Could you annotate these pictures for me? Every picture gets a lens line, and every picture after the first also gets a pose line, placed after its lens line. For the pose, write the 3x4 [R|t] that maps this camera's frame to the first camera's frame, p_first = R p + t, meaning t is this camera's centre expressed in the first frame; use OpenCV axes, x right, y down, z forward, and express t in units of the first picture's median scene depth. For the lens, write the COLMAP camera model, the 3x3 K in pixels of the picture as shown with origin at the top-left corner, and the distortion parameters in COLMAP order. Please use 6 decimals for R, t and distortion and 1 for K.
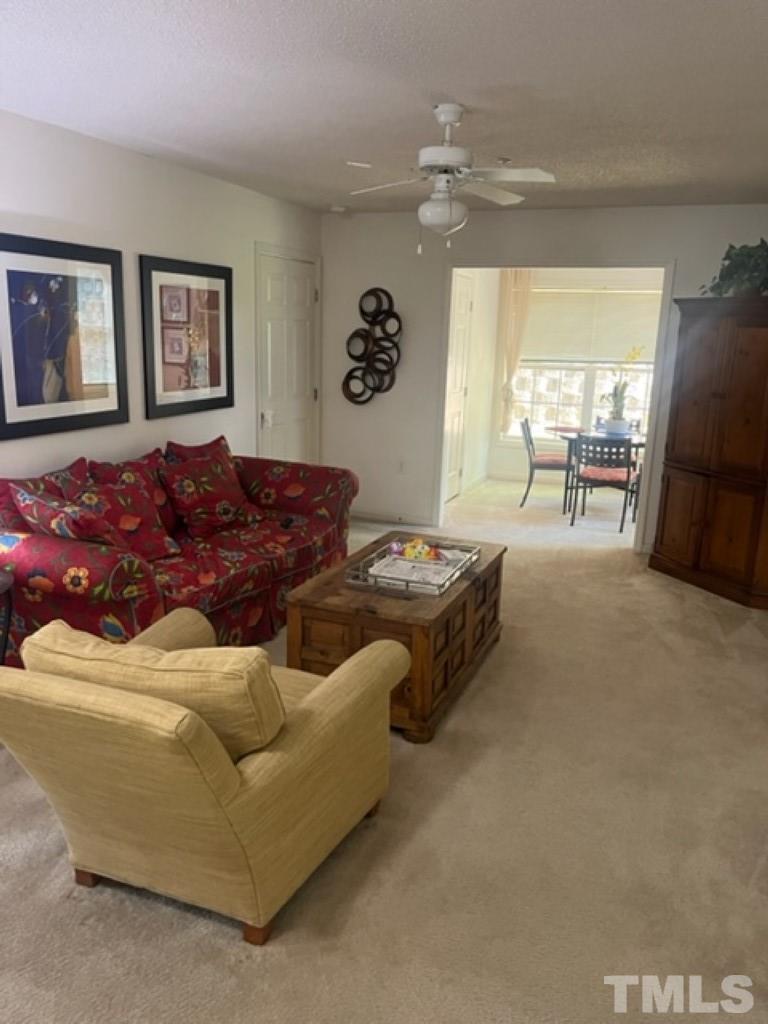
lens RADIAL K [[768.9, 0, 389.0], [0, 768.9, 509.2], [0, 0, 1]] dist [0.019483, -0.038996]
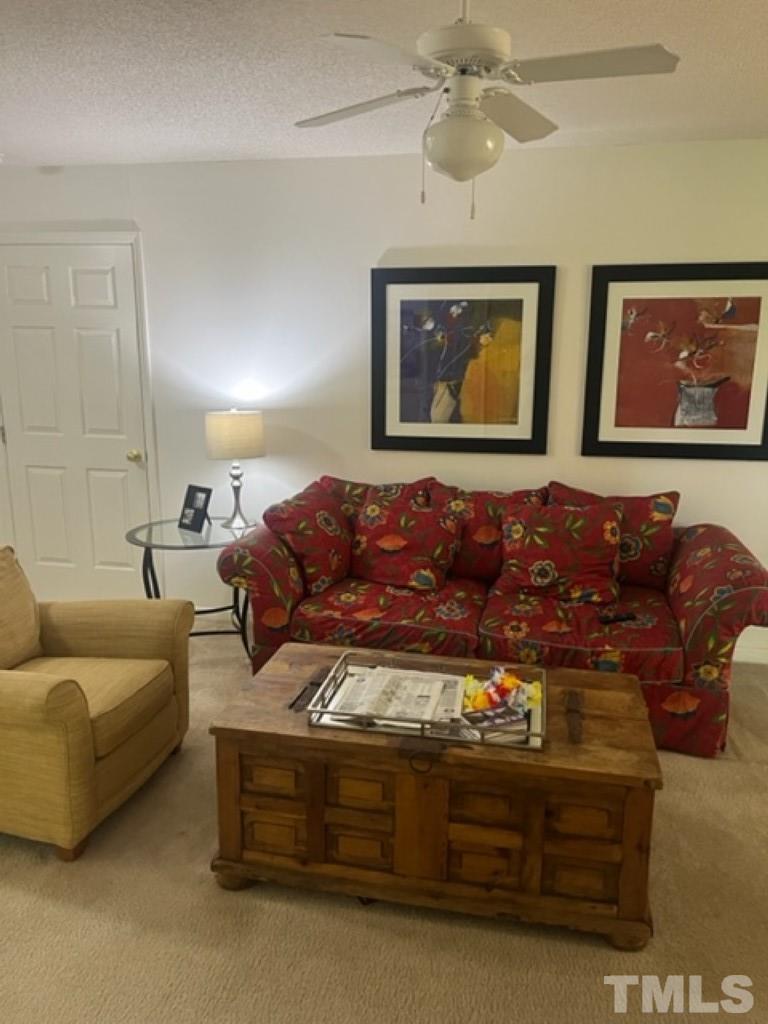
lens RADIAL K [[768.9, 0, 387.5], [0, 768.9, 520.5], [0, 0, 1]] dist [0.019483, -0.038996]
pose [[0.169669, 0.188495, -0.967307, 0.598557], [-0.223422, 0.963338, 0.148533, -0.151353], [0.959841, 0.190916, 0.205563, 0.748869]]
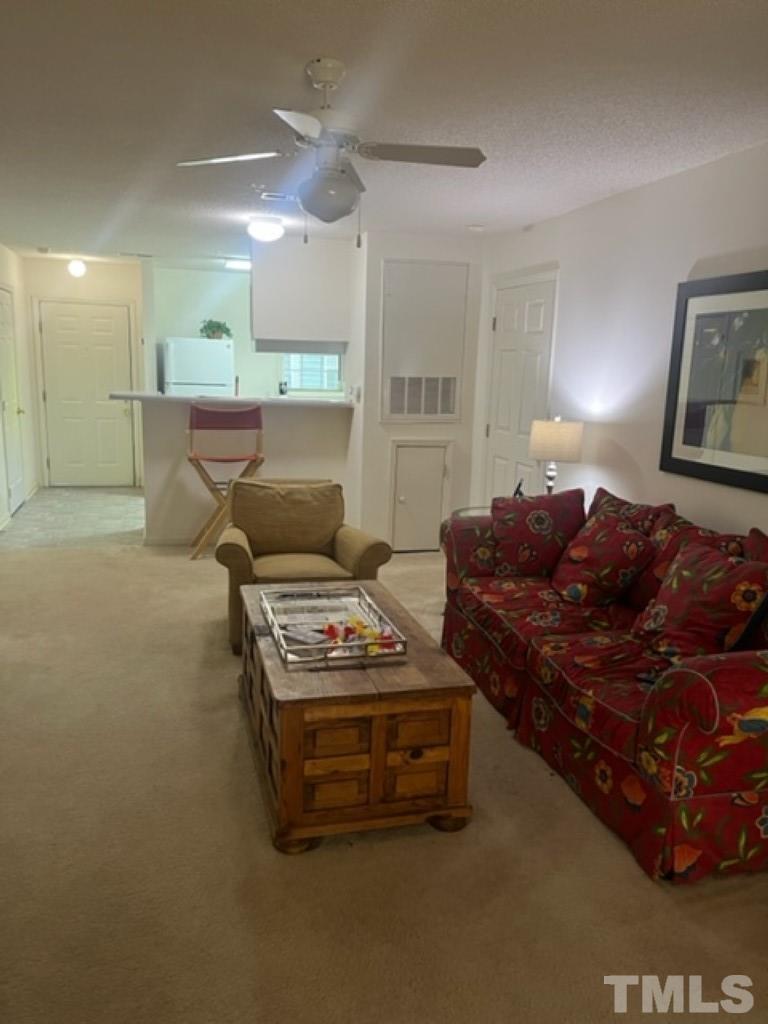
lens RADIAL K [[768.9, 0, 362.6], [0, 768.9, 516.0], [0, 0, 1]] dist [0.019483, -0.038996]
pose [[-0.808767, 0.059476, -0.585115, 0.463739], [-0.183905, 0.919409, 0.347657, -0.313873], [0.558637, 0.388779, -0.732650, 1.496554]]
